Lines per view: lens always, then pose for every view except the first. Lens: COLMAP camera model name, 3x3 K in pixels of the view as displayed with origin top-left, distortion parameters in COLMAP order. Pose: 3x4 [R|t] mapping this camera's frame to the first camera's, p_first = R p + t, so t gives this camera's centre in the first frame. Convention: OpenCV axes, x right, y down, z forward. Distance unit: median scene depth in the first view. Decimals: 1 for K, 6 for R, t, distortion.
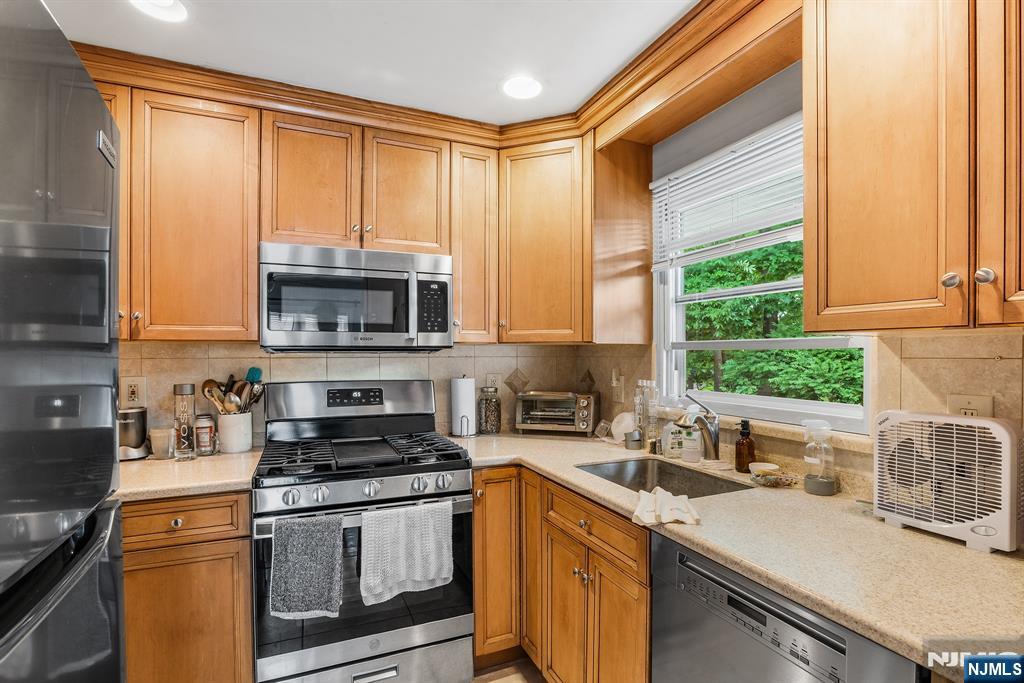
lens RADIAL K [[474.6, 0, 512.1], [0, 474.6, 355.3], [0, 0, 1]] dist [-0.022625, 0.000111]
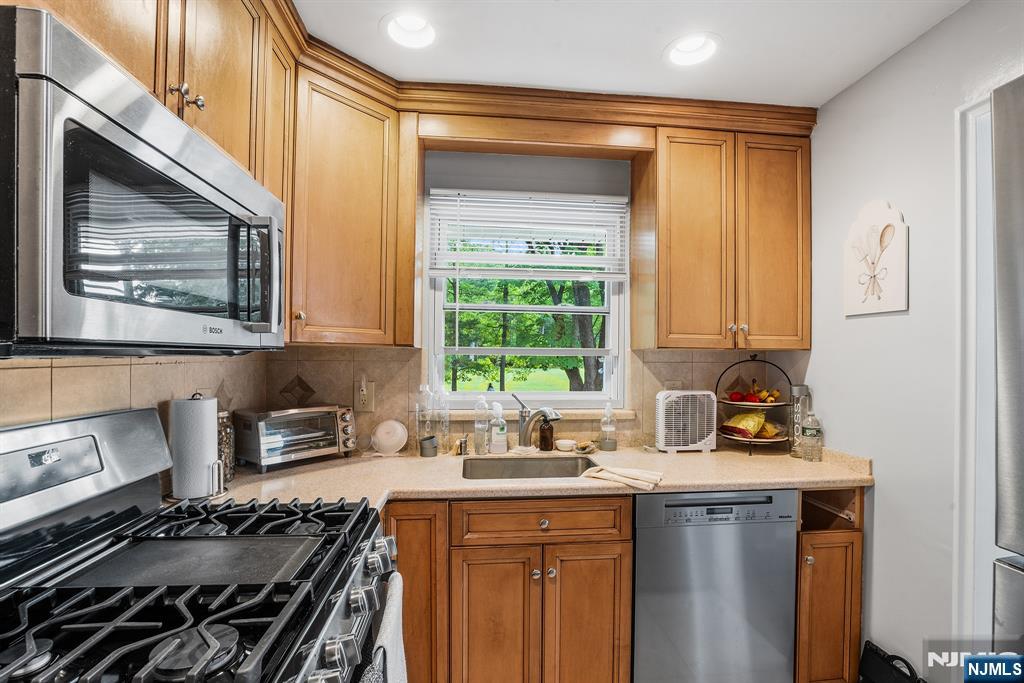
lens RADIAL K [[498.6, 0, 512.0], [0, 498.6, 341.5], [0, 0, 1]] dist [-0.002104, -0.000026]
pose [[0.309608, 0.024479, 0.950549, -0.807525], [-0.008063, 0.999700, -0.023119, -0.018089], [-0.950830, -0.000507, 0.309713, 0.625155]]
